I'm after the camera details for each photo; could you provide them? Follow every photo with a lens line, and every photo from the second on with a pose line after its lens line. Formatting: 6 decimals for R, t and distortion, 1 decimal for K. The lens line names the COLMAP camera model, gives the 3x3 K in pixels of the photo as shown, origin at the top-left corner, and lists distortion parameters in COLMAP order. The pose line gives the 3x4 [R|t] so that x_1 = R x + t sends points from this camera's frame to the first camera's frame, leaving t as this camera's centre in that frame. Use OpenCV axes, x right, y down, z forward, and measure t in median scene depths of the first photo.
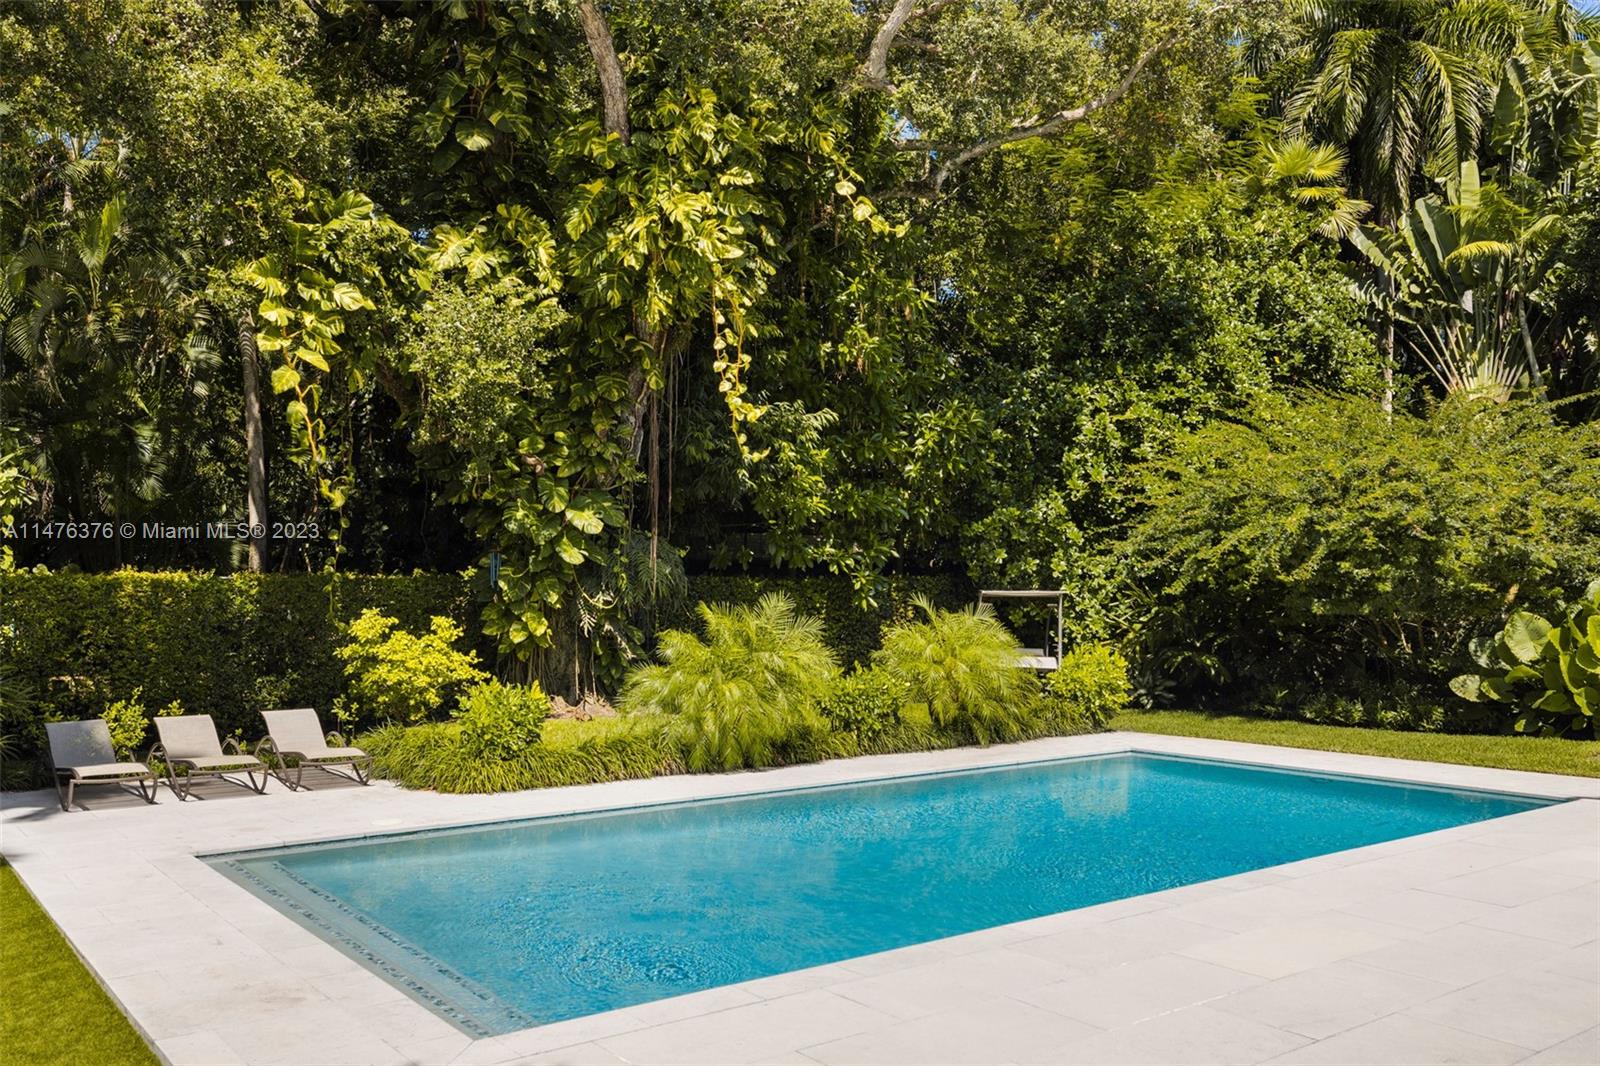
lens RADIAL K [[1338.0, 0, 792.2], [0, 1338.0, 594.8], [0, 0, 1]] dist [0.006525, 0.004054]
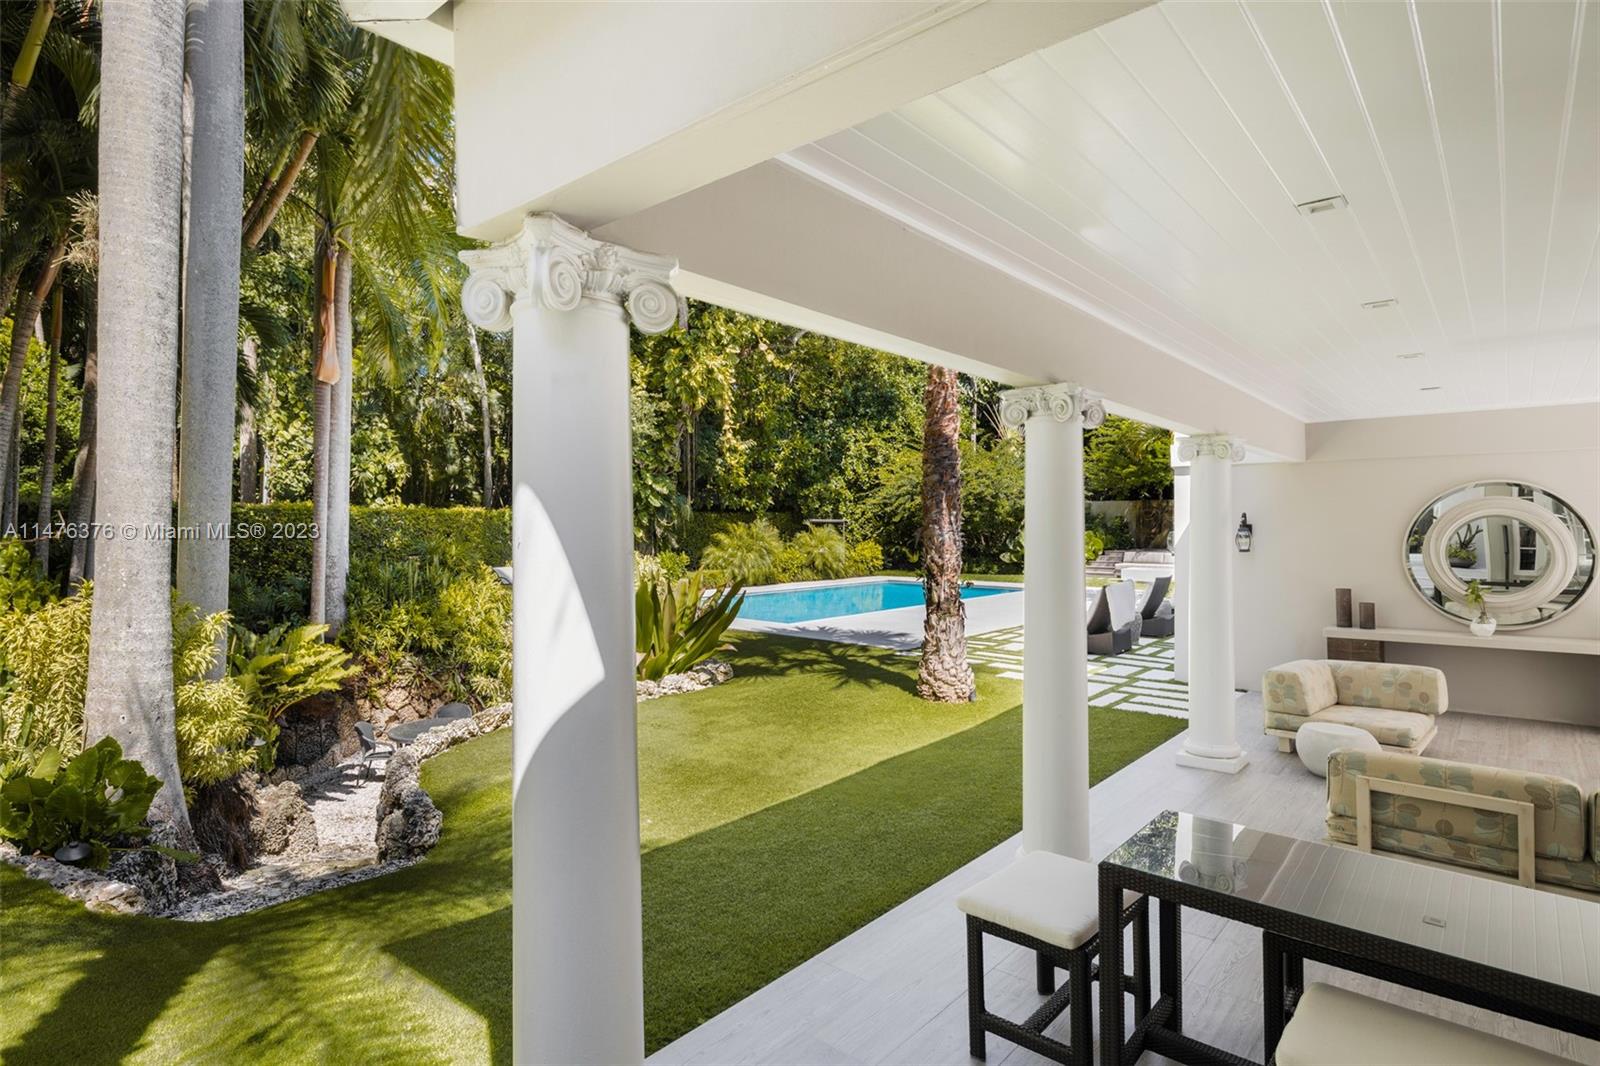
lens RADIAL K [[818.1, 0, 800.2], [0, 818.1, 527.1], [0, 0, 1]] dist [-0.006010, -0.001618]
pose [[0.975754, 0.006169, 0.218782, -0.208089], [-0.007148, 0.999968, 0.003684, 0.005389], [-0.218752, -0.005159, 0.975767, -0.411485]]
